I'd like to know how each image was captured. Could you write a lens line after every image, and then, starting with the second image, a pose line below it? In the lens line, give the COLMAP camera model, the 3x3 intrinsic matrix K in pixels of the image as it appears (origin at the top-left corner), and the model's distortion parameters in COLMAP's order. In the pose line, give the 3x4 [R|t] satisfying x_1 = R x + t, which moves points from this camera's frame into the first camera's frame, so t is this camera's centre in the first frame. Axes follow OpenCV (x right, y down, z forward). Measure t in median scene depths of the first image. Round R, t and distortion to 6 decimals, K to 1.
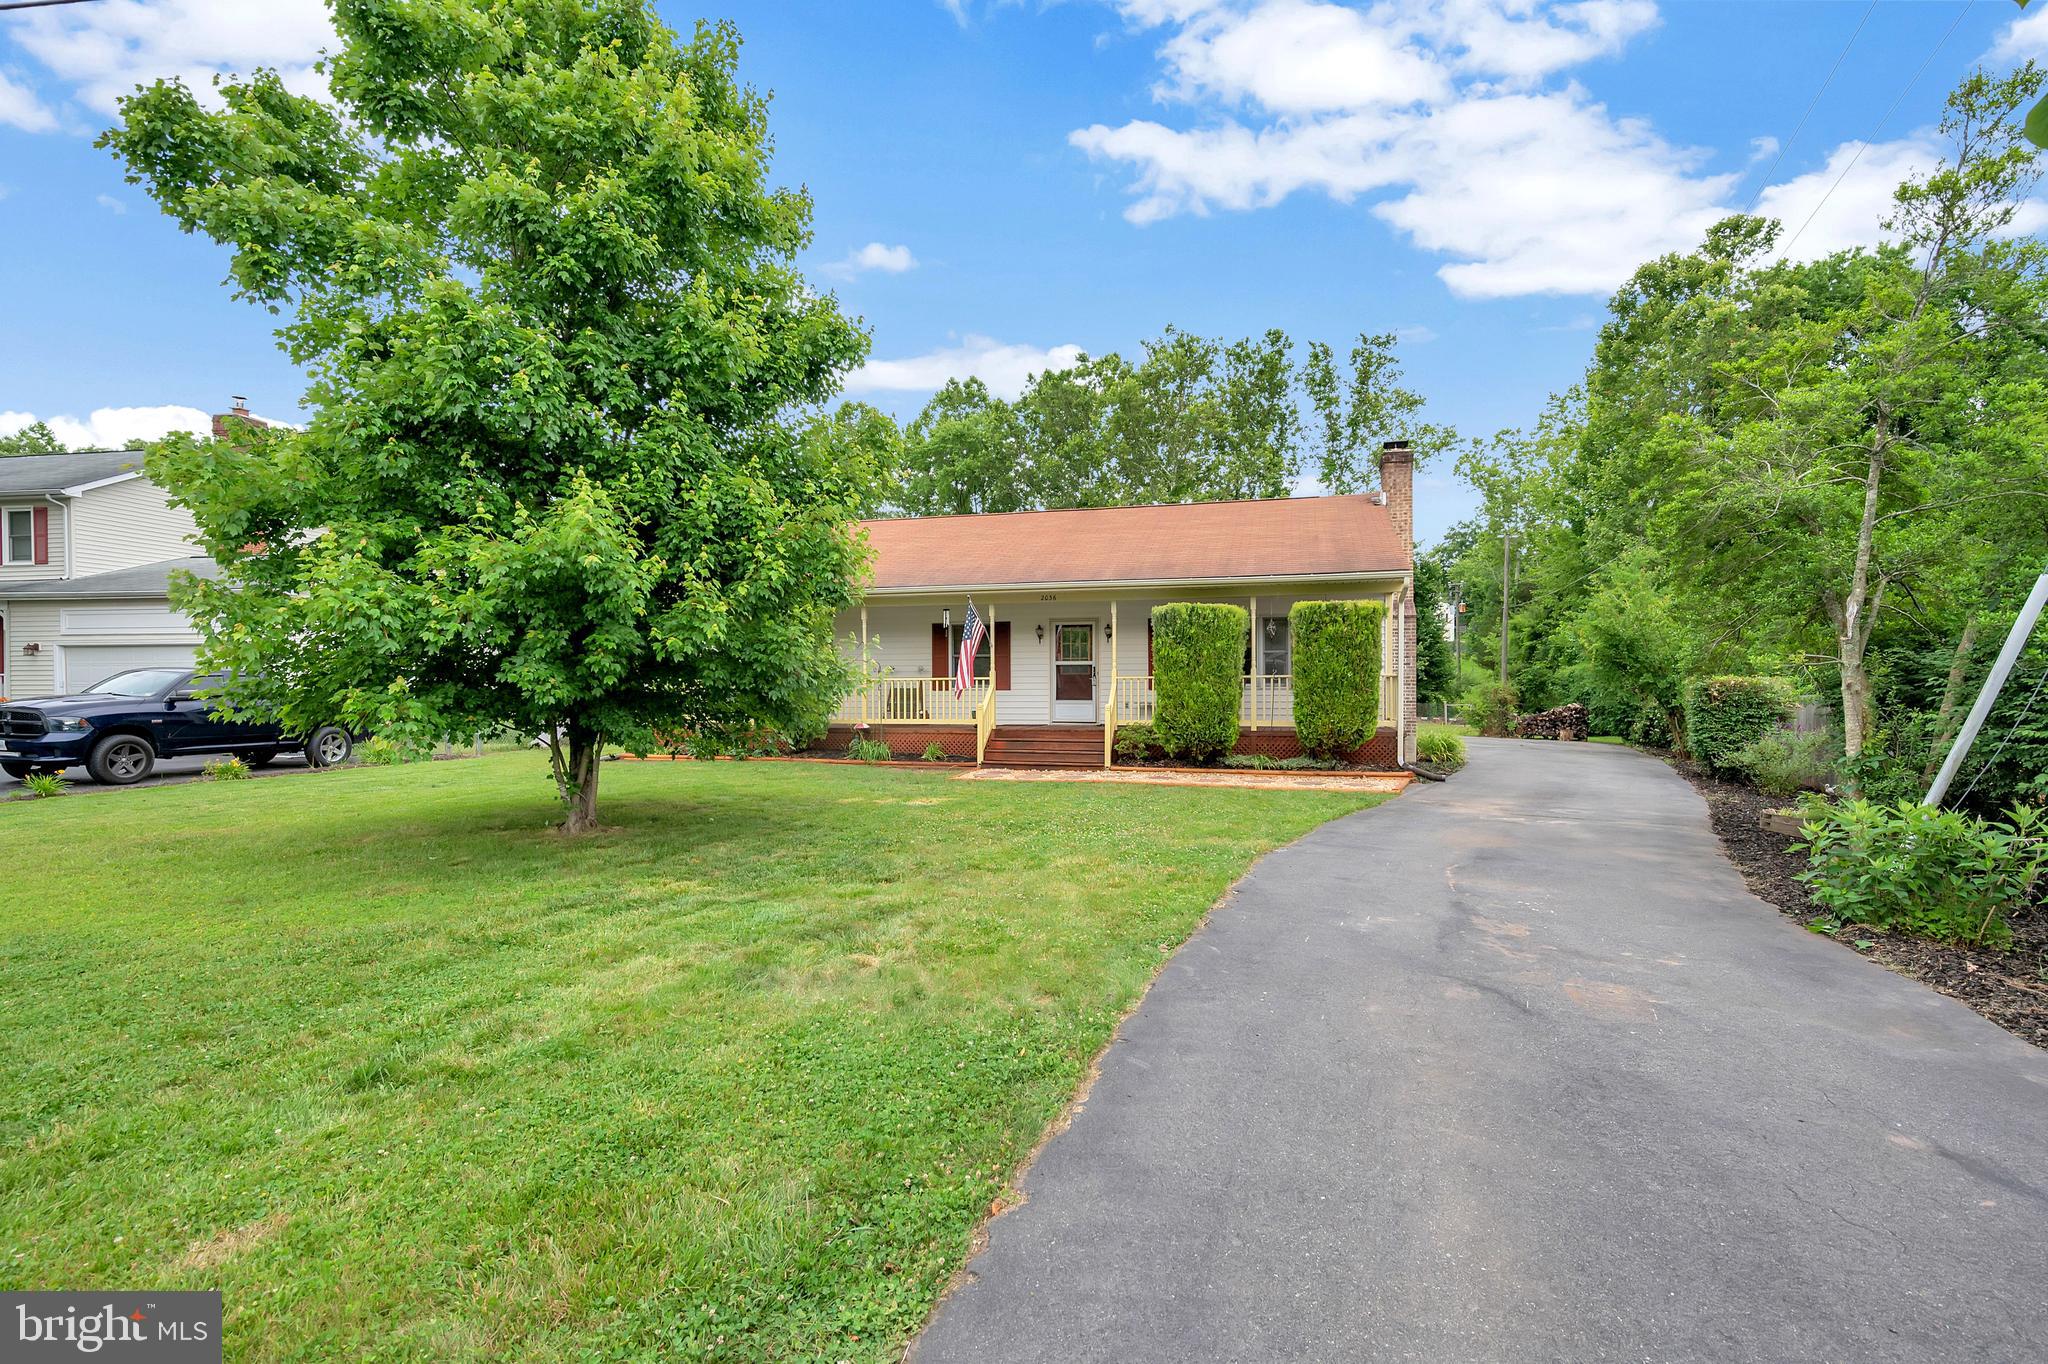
lens RADIAL K [[921.0, 0, 1037.7], [0, 921.0, 678.4], [0, 0, 1]] dist [-0.000491, 0.000149]
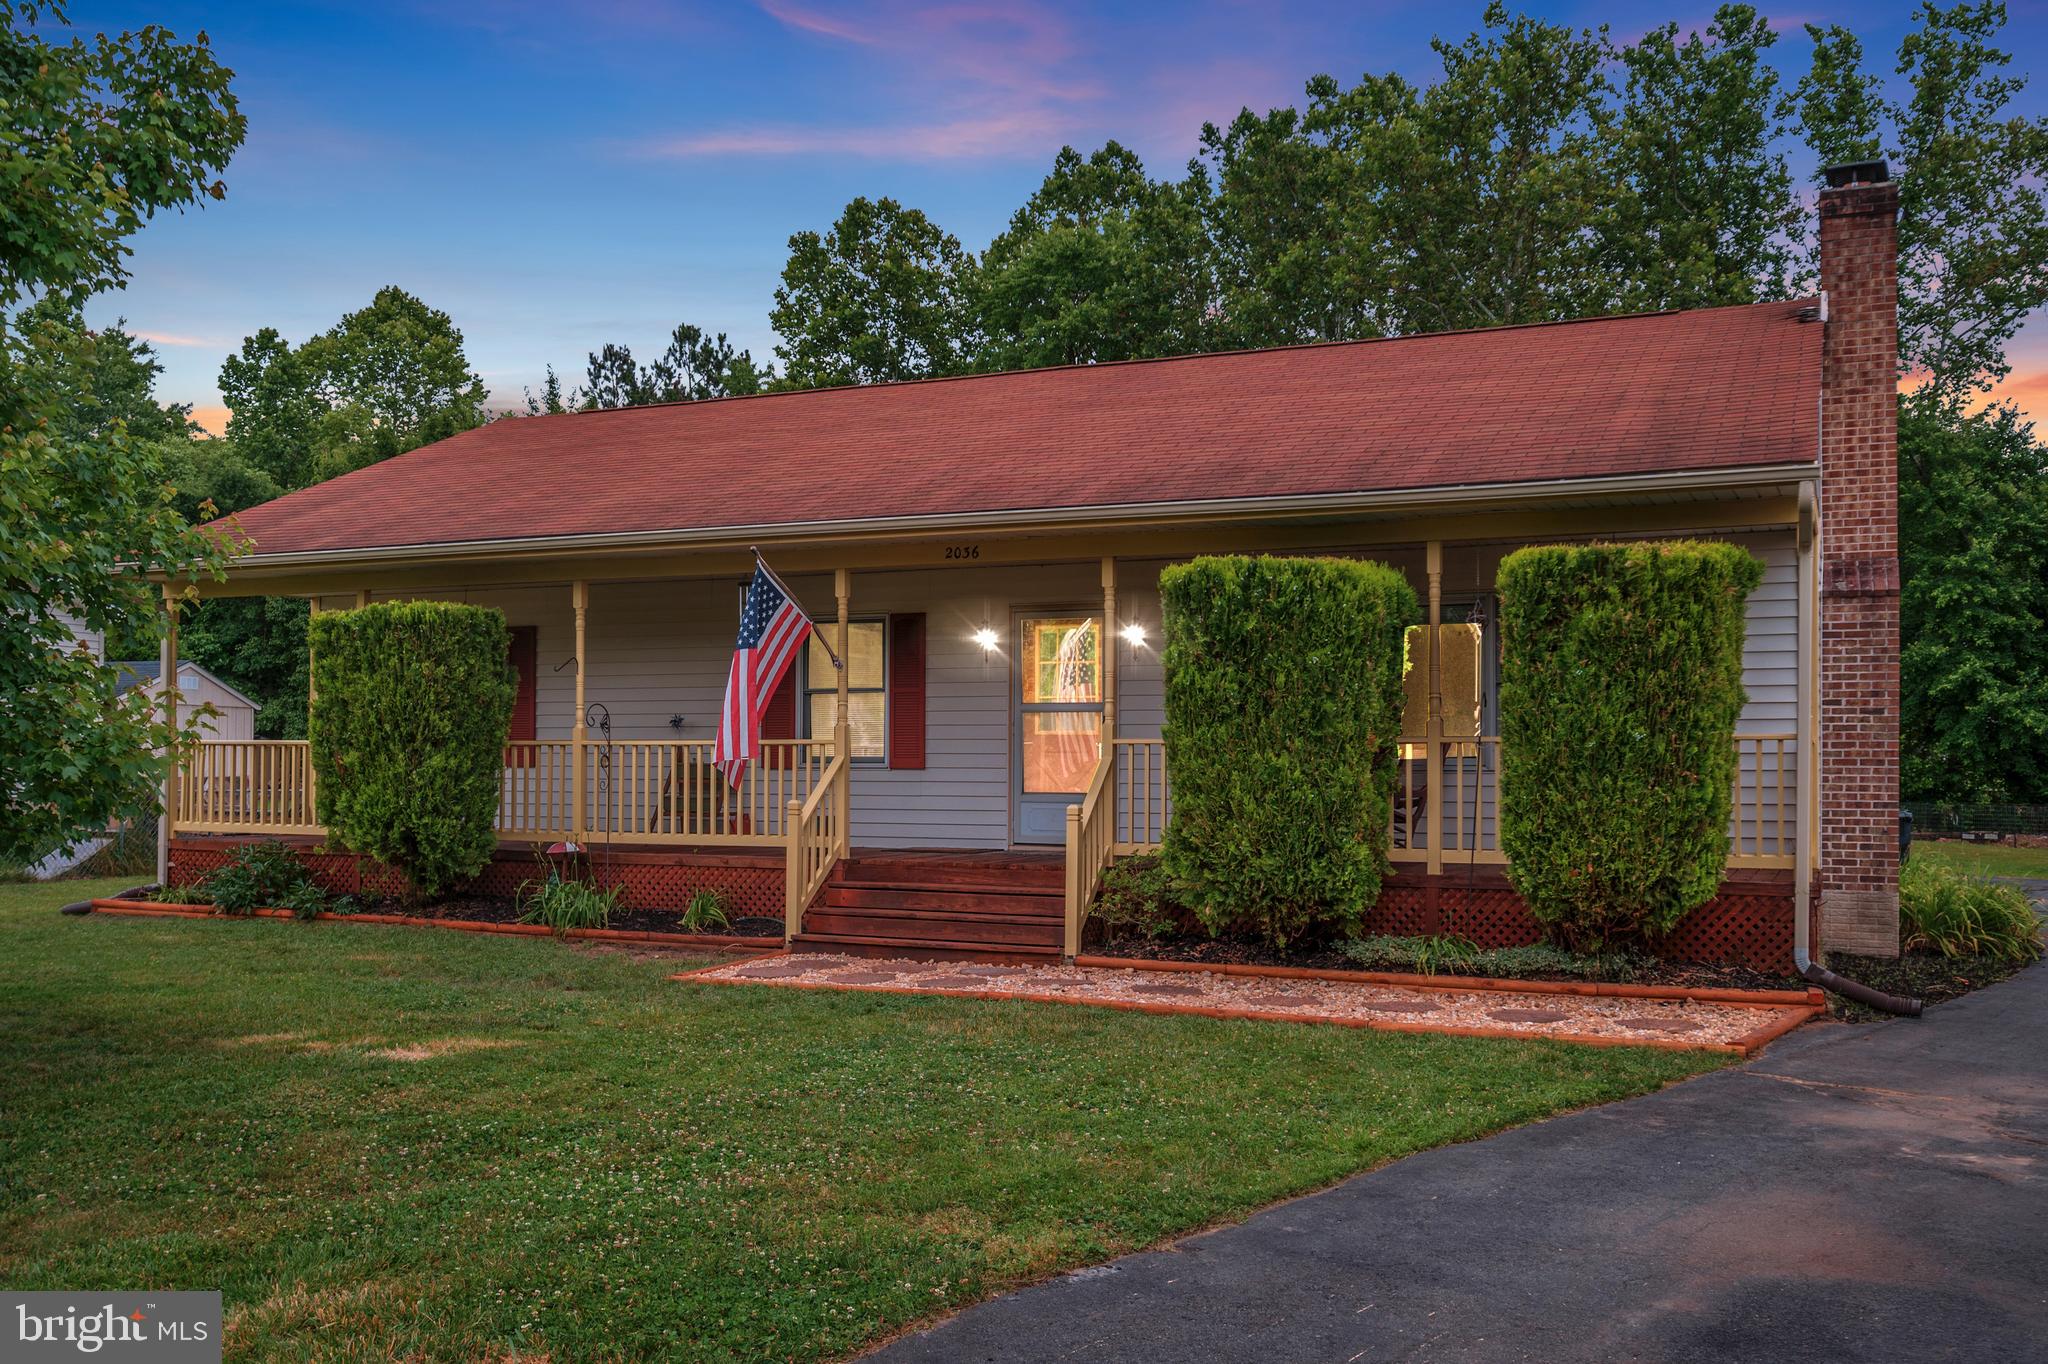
lens RADIAL K [[1768.5, 0, 1064.5], [0, 1768.5, 740.3], [0, 0, 1]] dist [-0.002117, -0.012416]
pose [[0.989041, 0.004987, -0.147559, 0.194931], [-0.005642, 0.999976, -0.004017, 0.002260], [0.147535, 0.004806, 0.989045, 0.218950]]
